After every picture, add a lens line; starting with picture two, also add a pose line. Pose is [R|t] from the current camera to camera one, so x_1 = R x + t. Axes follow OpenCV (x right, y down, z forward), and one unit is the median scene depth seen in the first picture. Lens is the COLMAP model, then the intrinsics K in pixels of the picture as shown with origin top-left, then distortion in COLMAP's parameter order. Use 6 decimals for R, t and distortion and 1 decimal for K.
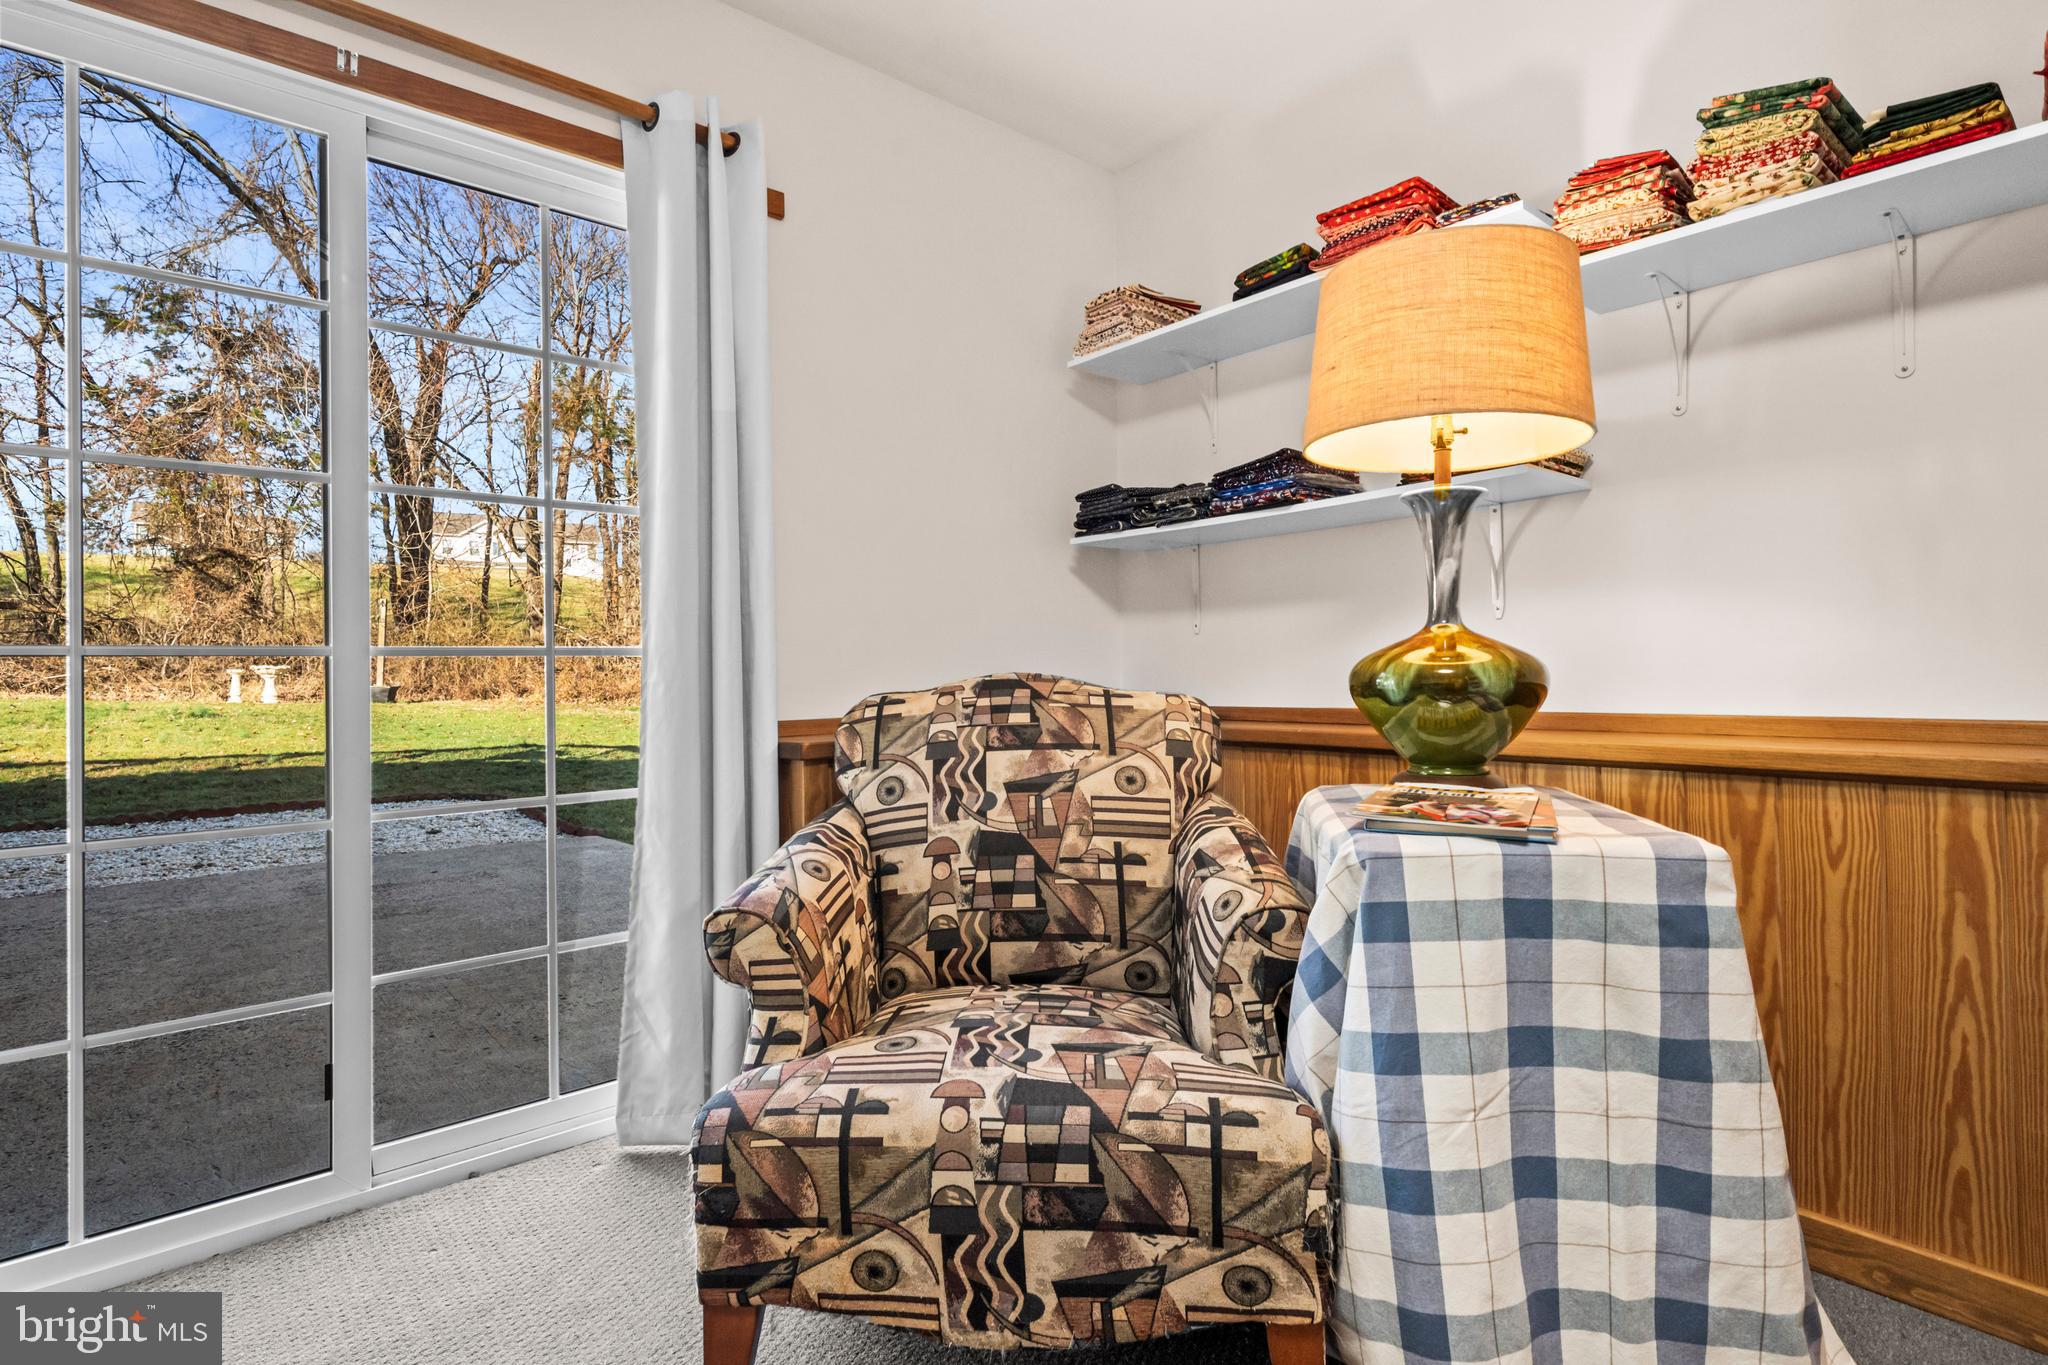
lens RADIAL K [[993.9, 0, 1024.0], [0, 993.9, 682.5], [0, 0, 1]] dist [-0.001454, -0.000091]
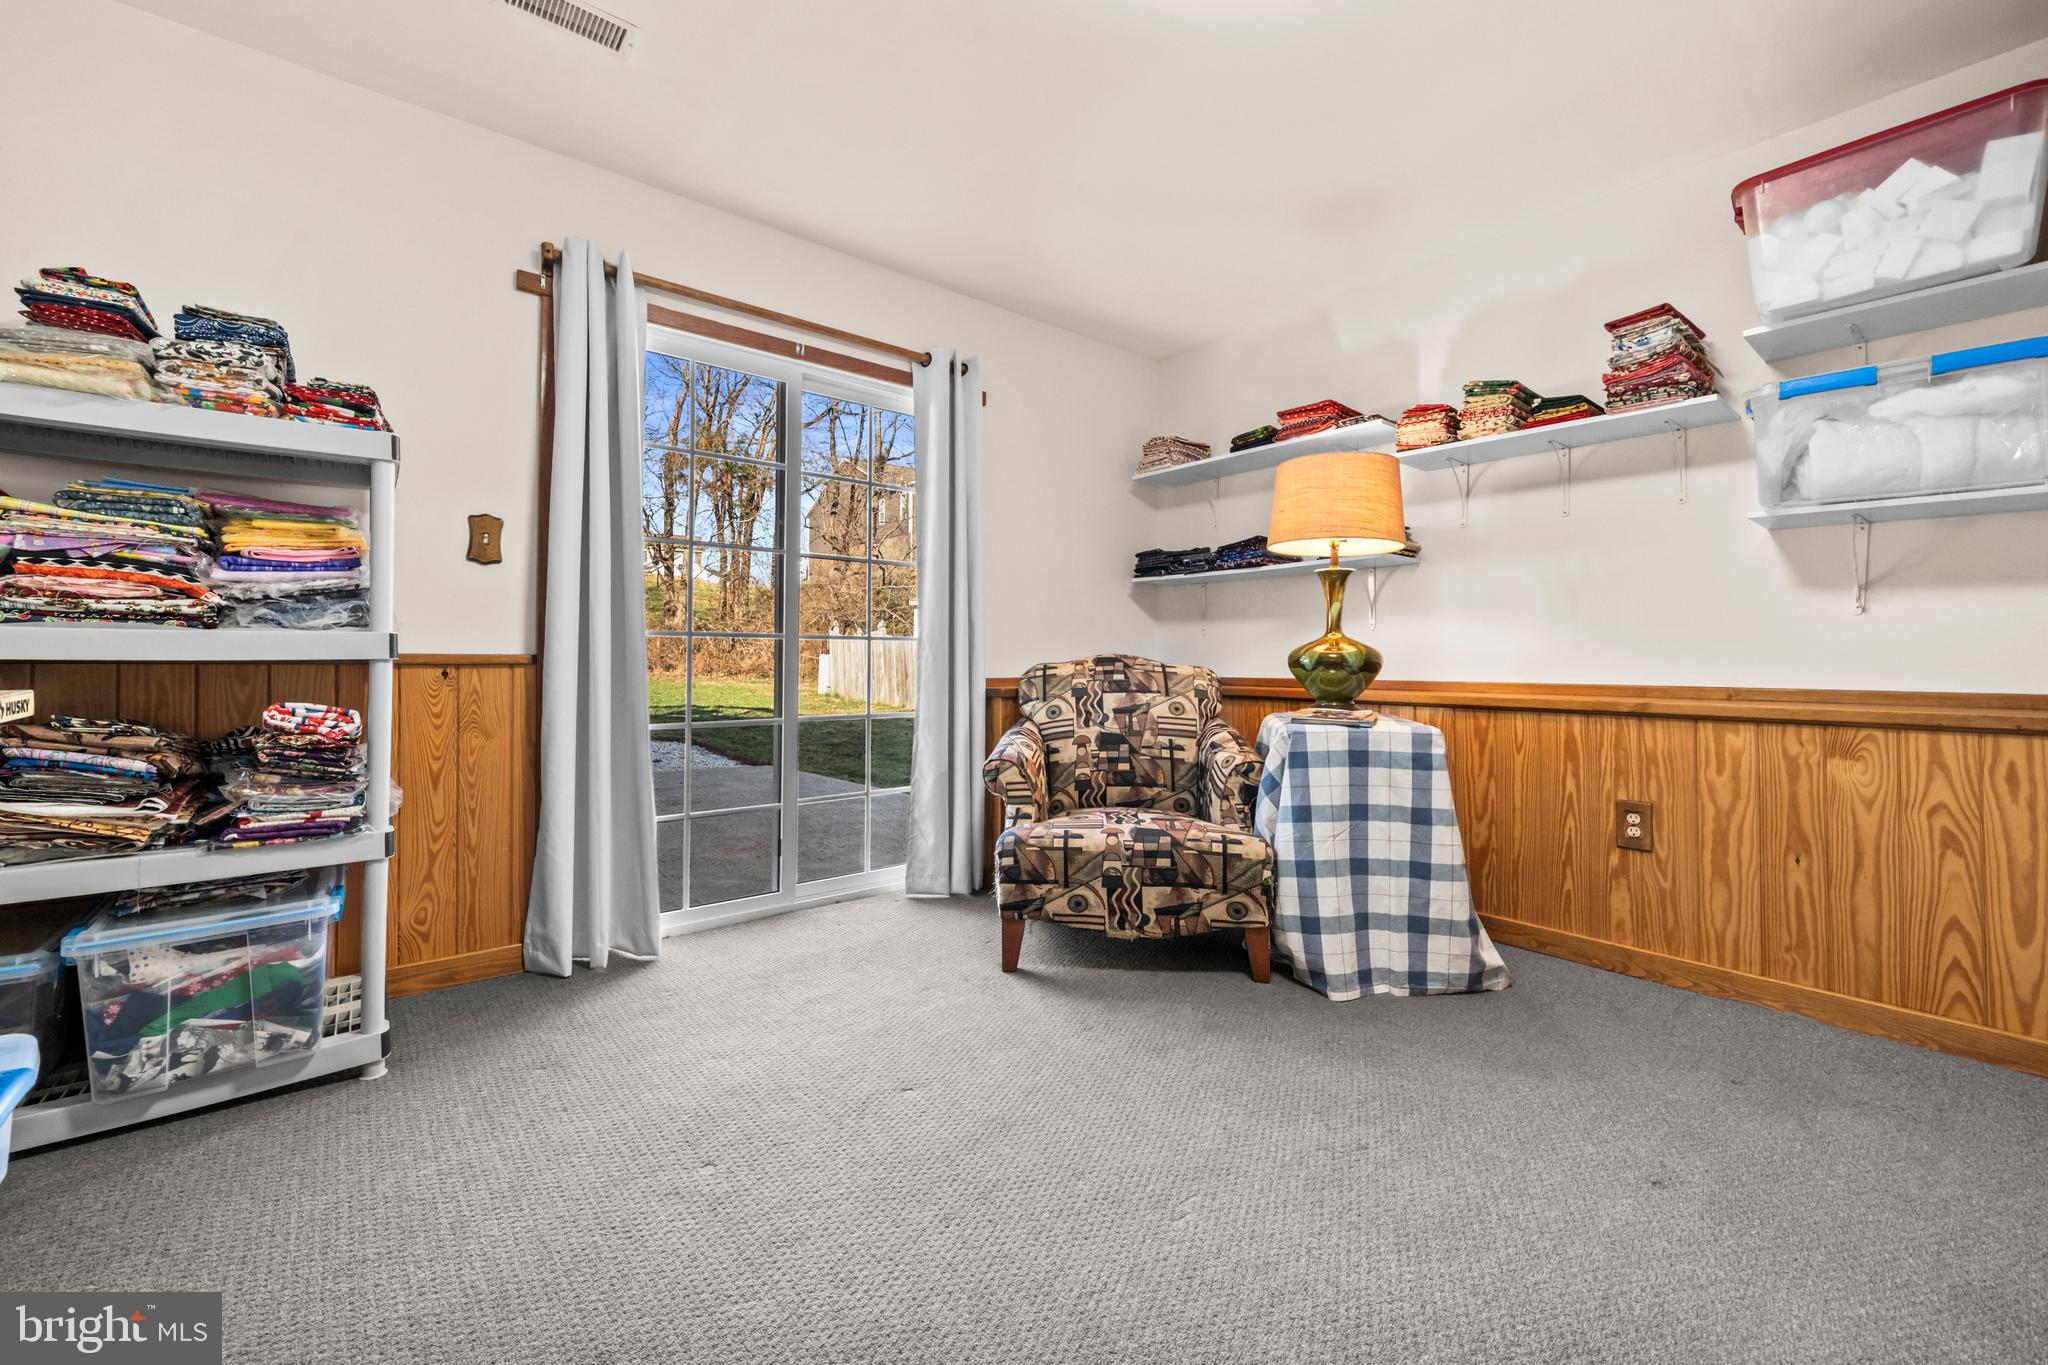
lens RADIAL K [[803.1, 0, 1018.6], [0, 803.1, 659.8], [0, 0, 1]] dist [-0.000073, -0.000028]
pose [[0.999454, 0.019374, -0.026774, -0.198005], [-0.019696, 0.999736, -0.011835, 0.030772], [0.026538, 0.012356, 0.999571, -0.723678]]
